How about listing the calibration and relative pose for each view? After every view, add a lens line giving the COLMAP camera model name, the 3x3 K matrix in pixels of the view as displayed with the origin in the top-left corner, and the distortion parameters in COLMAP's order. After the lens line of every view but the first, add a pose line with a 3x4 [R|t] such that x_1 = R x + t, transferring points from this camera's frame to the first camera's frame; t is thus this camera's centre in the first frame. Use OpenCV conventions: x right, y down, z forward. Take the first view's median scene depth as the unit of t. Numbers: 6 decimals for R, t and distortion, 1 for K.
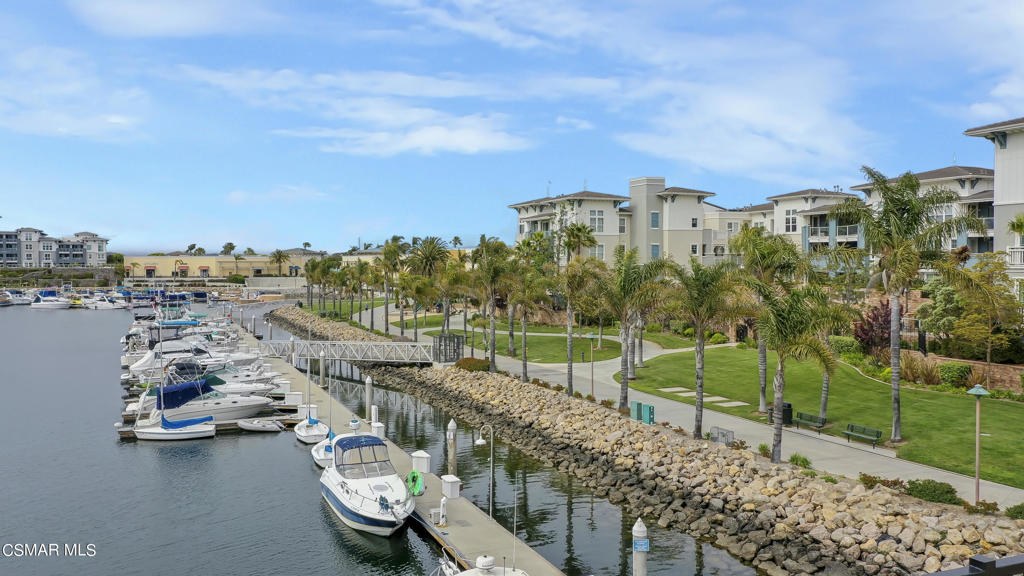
lens RADIAL K [[805.9, 0, 512.0], [0, 805.9, 288.0], [0, 0, 1]] dist [0.012910, 0.006406]
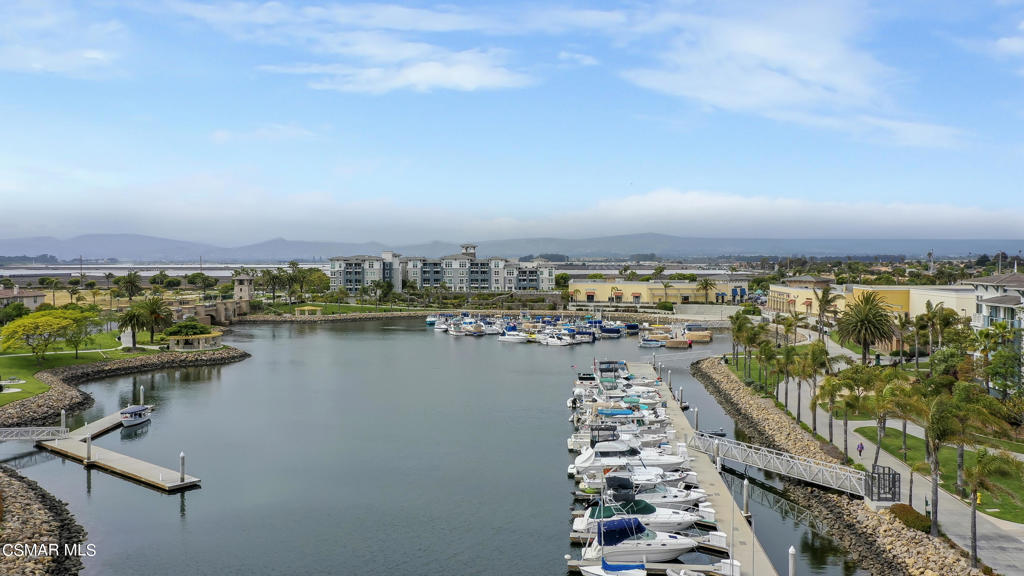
lens RADIAL K [[805.9, 0, 512.0], [0, 805.9, 288.0], [0, 0, 1]] dist [0.012910, 0.006406]
pose [[0.869486, 0.013711, -0.493767, 0.008253], [-0.012074, 0.999906, 0.006505, -0.156511], [0.493810, 0.000305, 0.869570, -0.034301]]
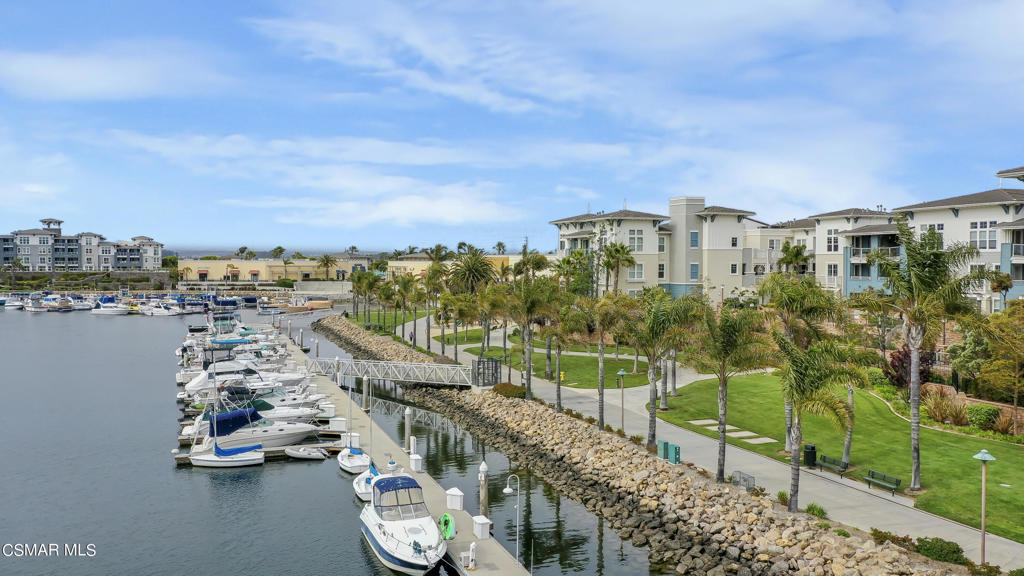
lens RADIAL K [[811.2, 0, 512.0], [0, 811.2, 288.0], [0, 0, 1]] dist [0.009211, 0.009879]
pose [[0.998370, 0.004967, -0.056850, 0.011705], [-0.004847, 0.999986, 0.002262, -0.035317], [0.056860, -0.001983, 0.998380, -0.031459]]
